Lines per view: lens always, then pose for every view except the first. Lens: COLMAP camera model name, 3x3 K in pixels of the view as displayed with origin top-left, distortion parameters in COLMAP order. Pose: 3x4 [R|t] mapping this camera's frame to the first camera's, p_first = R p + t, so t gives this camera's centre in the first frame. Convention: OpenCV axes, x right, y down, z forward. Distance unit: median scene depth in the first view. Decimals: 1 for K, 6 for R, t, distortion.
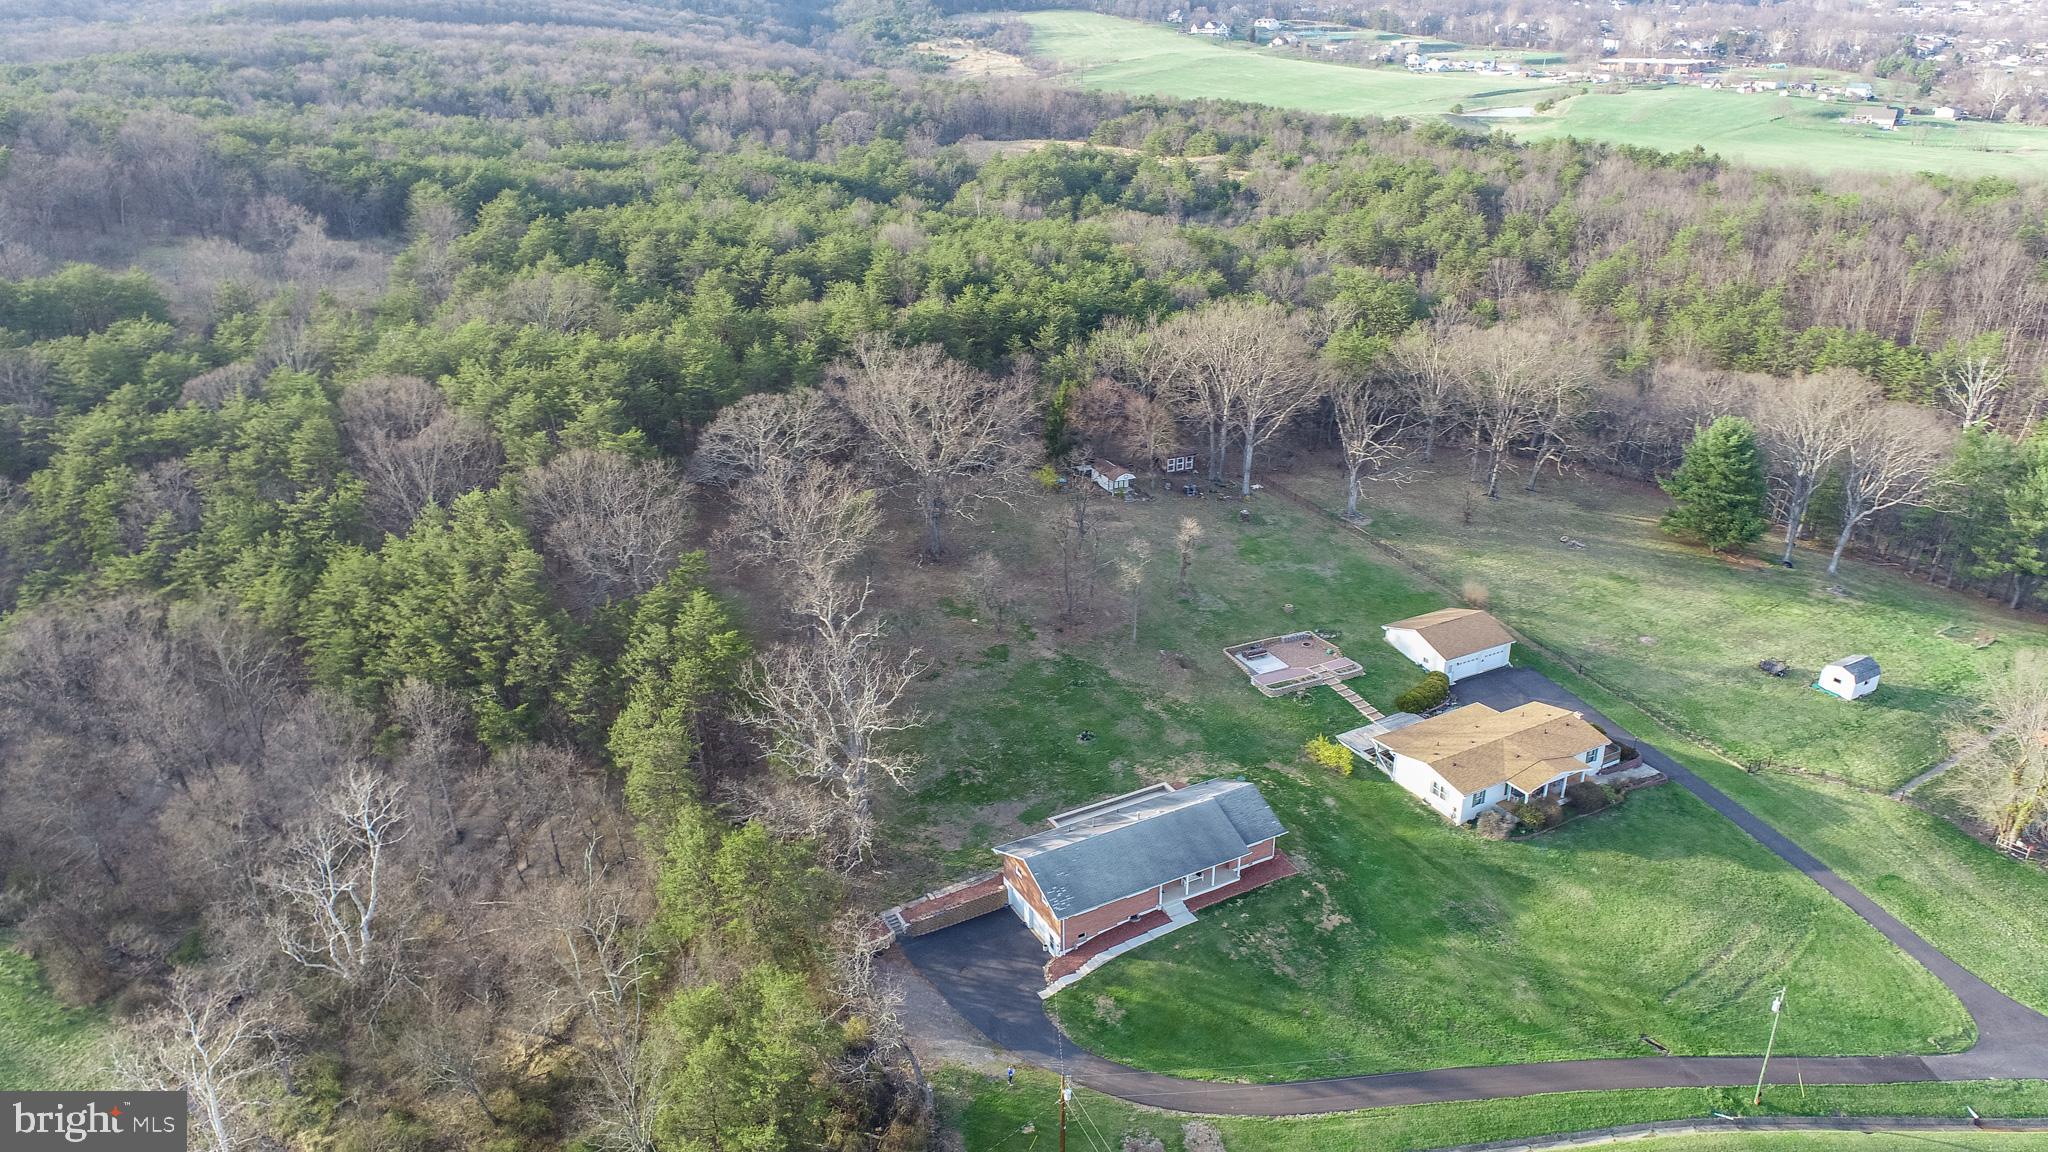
lens RADIAL K [[1389.2, 0, 1018.6], [0, 1389.2, 574.2], [0, 0, 1]] dist [-0.016899, 0.010298]
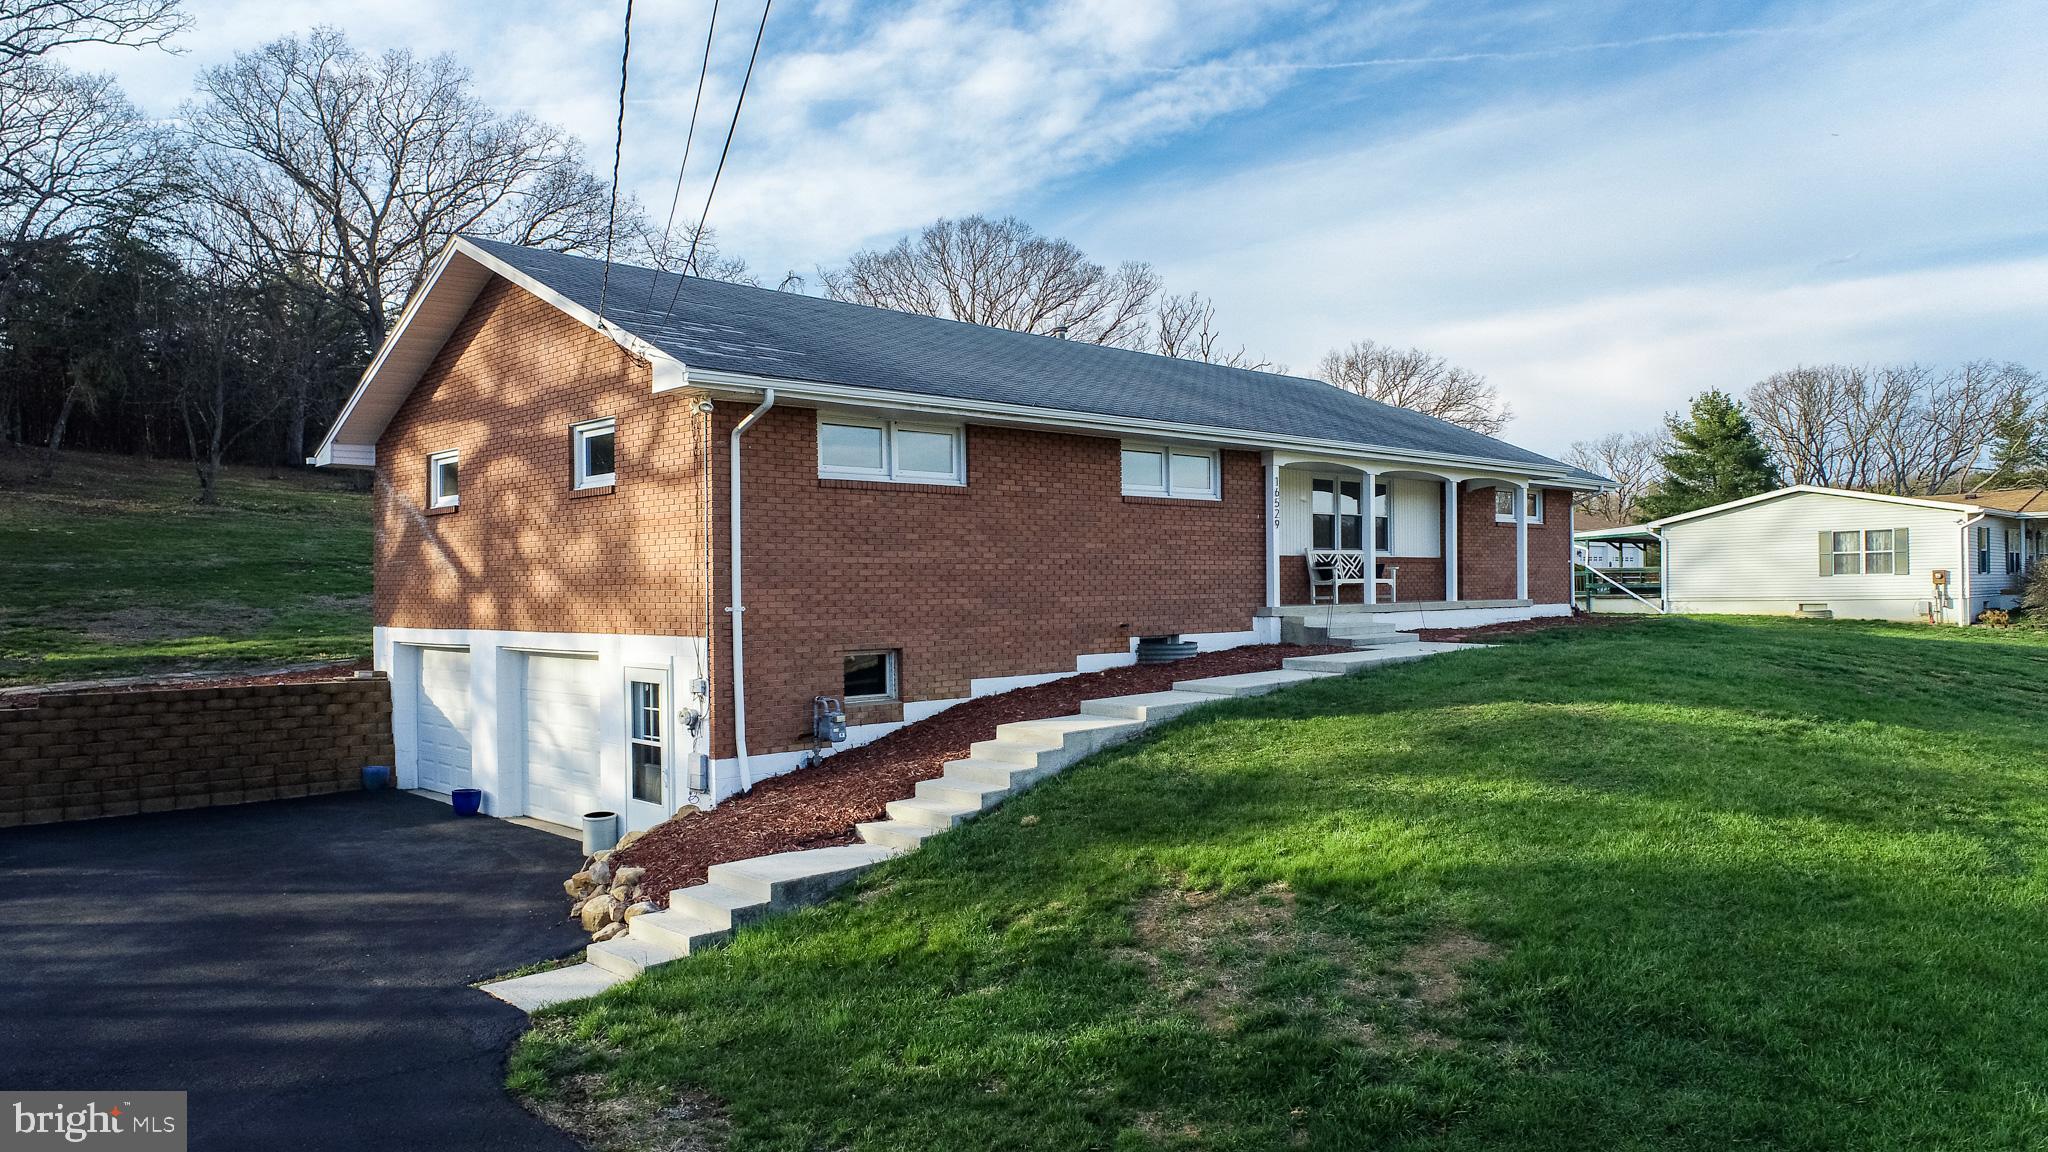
lens RADIAL K [[1389.2, 0, 1018.6], [0, 1389.2, 574.2], [0, 0, 1]] dist [-0.016899, 0.010298]
pose [[0.963250, 0.002729, 0.268594, 0.017331], [0.106445, 0.914204, -0.391026, 0.236080], [-0.246617, 0.405246, 0.880316, 0.667173]]
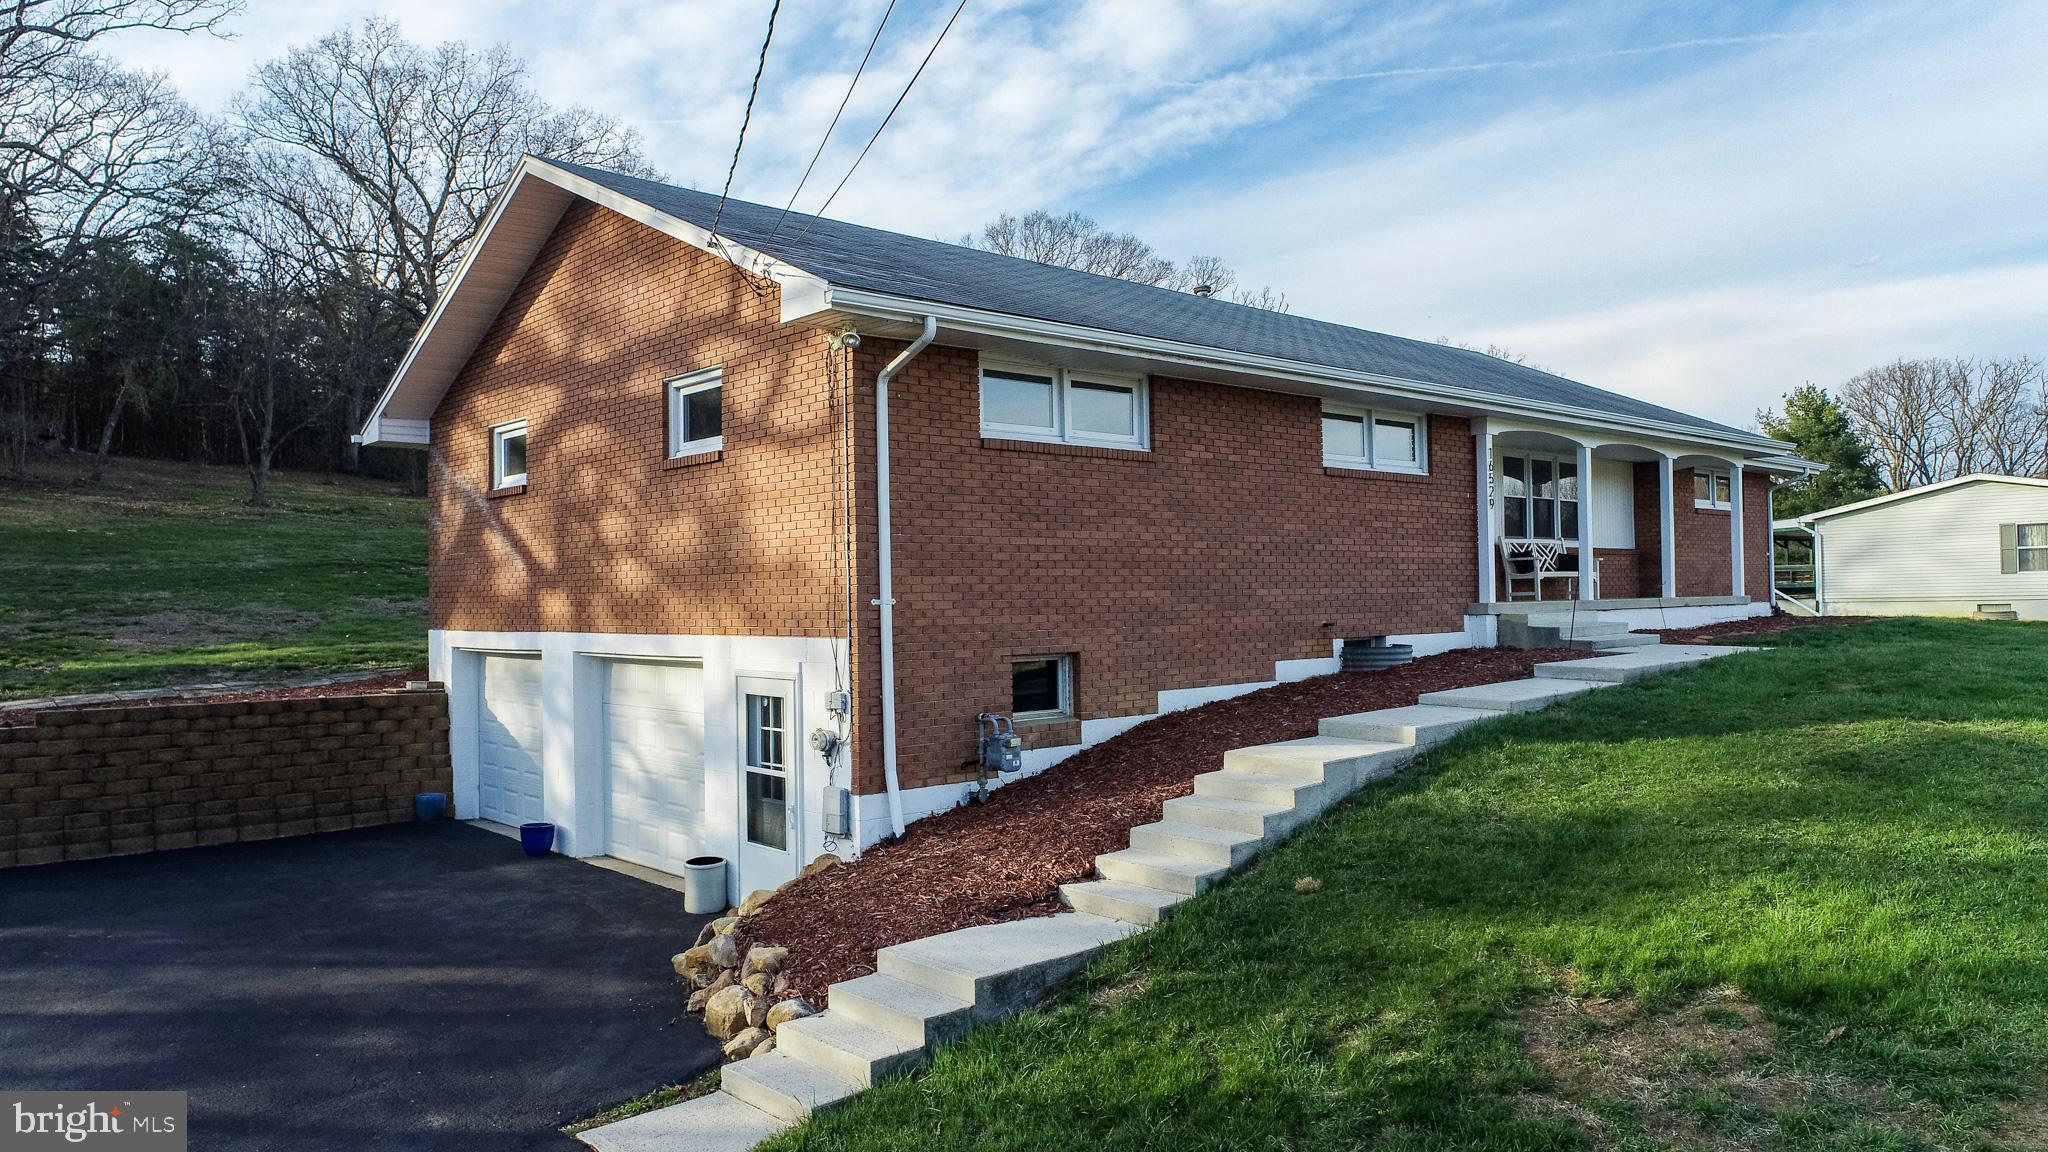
lens RADIAL K [[1389.2, 0, 1018.6], [0, 1389.2, 574.2], [0, 0, 1]] dist [-0.016899, 0.010298]
pose [[0.971914, 0.000293, 0.235335, 0.013606], [0.096627, 0.911321, -0.400198, 0.227842], [-0.214583, 0.411697, 0.885697, 0.689372]]
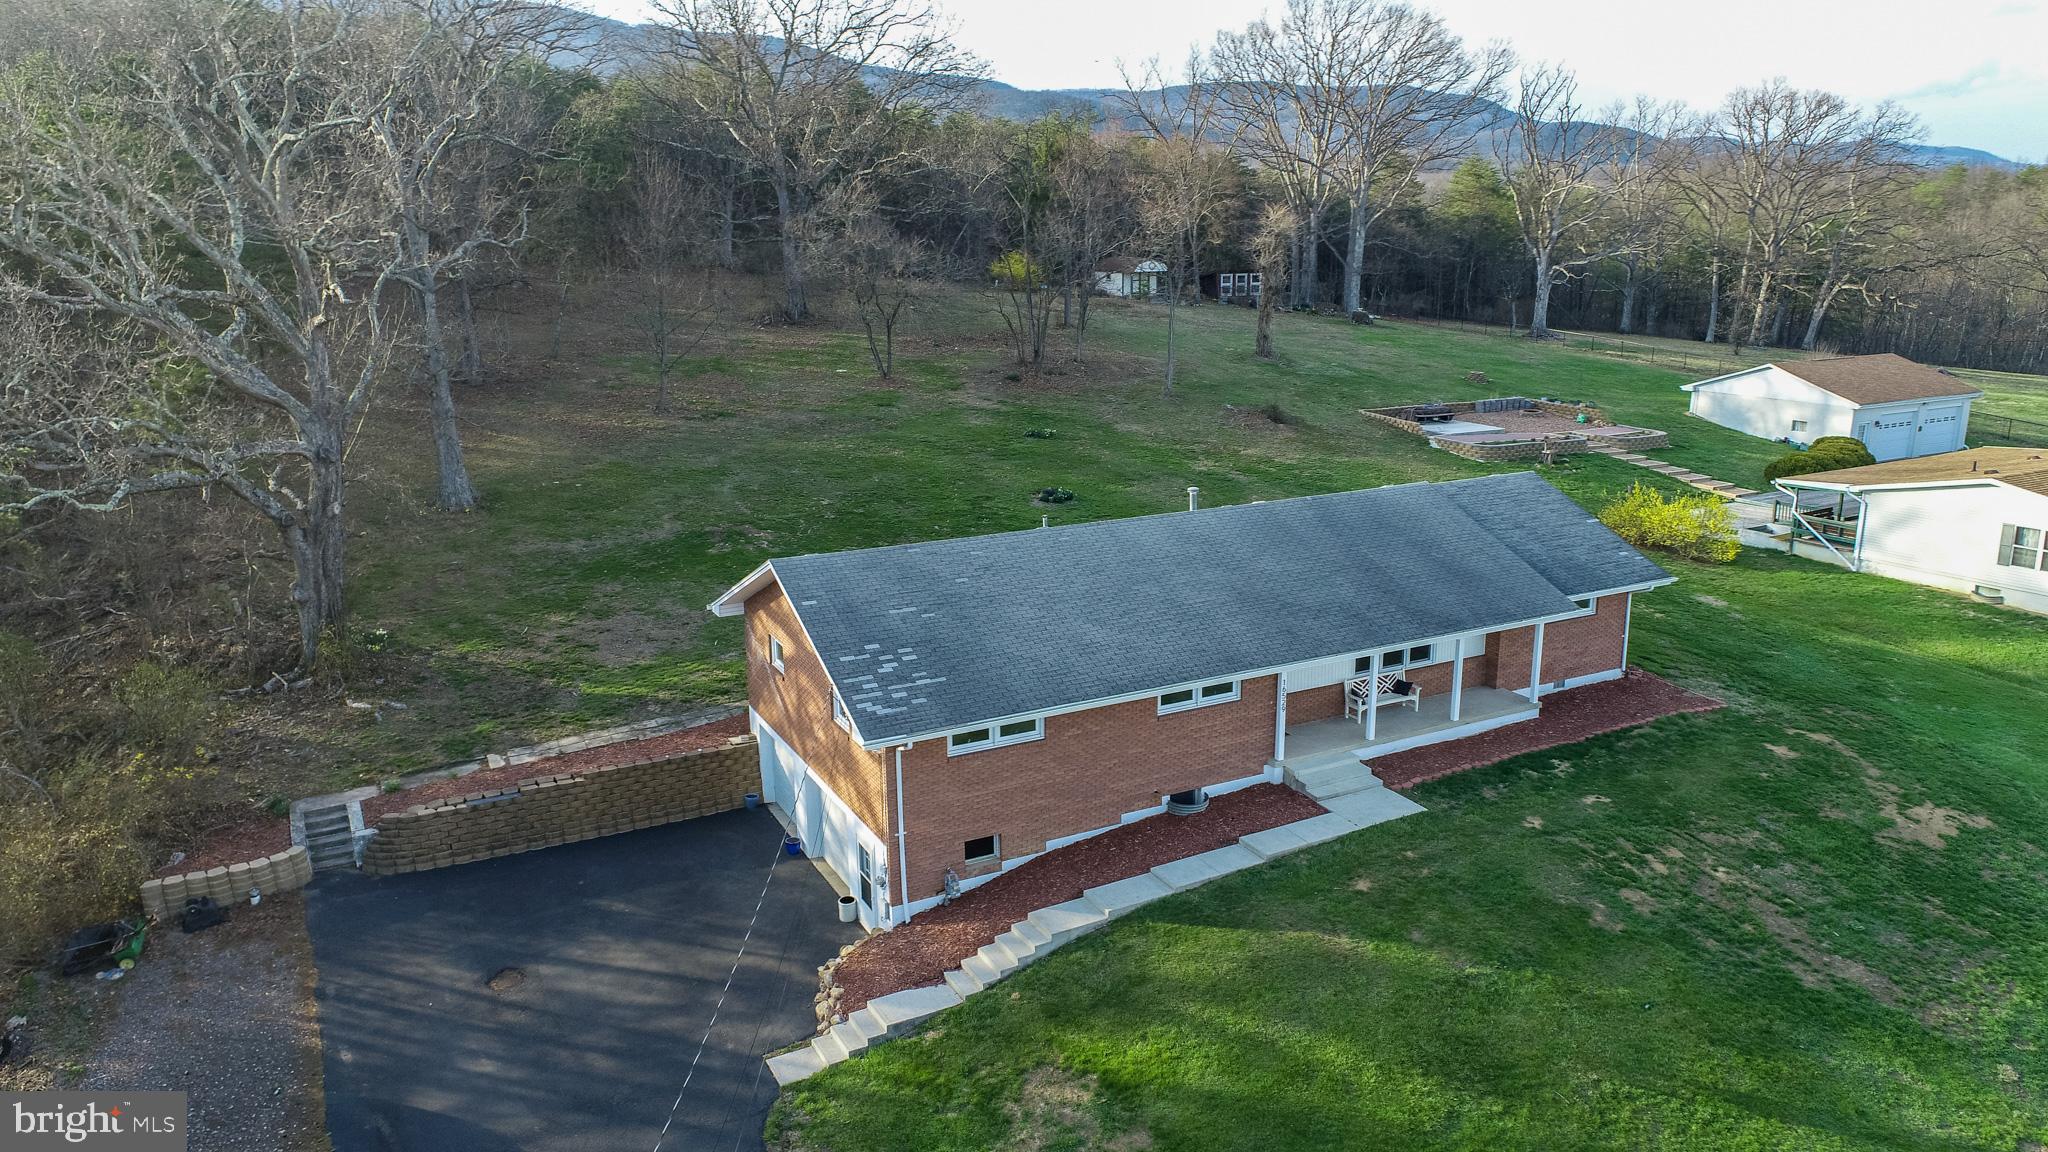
lens RADIAL K [[1389.2, 0, 1018.6], [0, 1389.2, 574.2], [0, 0, 1]] dist [-0.016899, 0.010298]
pose [[0.999748, 0.003626, -0.022175, 0.044489], [-0.007029, 0.987832, -0.155366, 0.192038], [0.021342, 0.155483, 0.987608, 0.568173]]
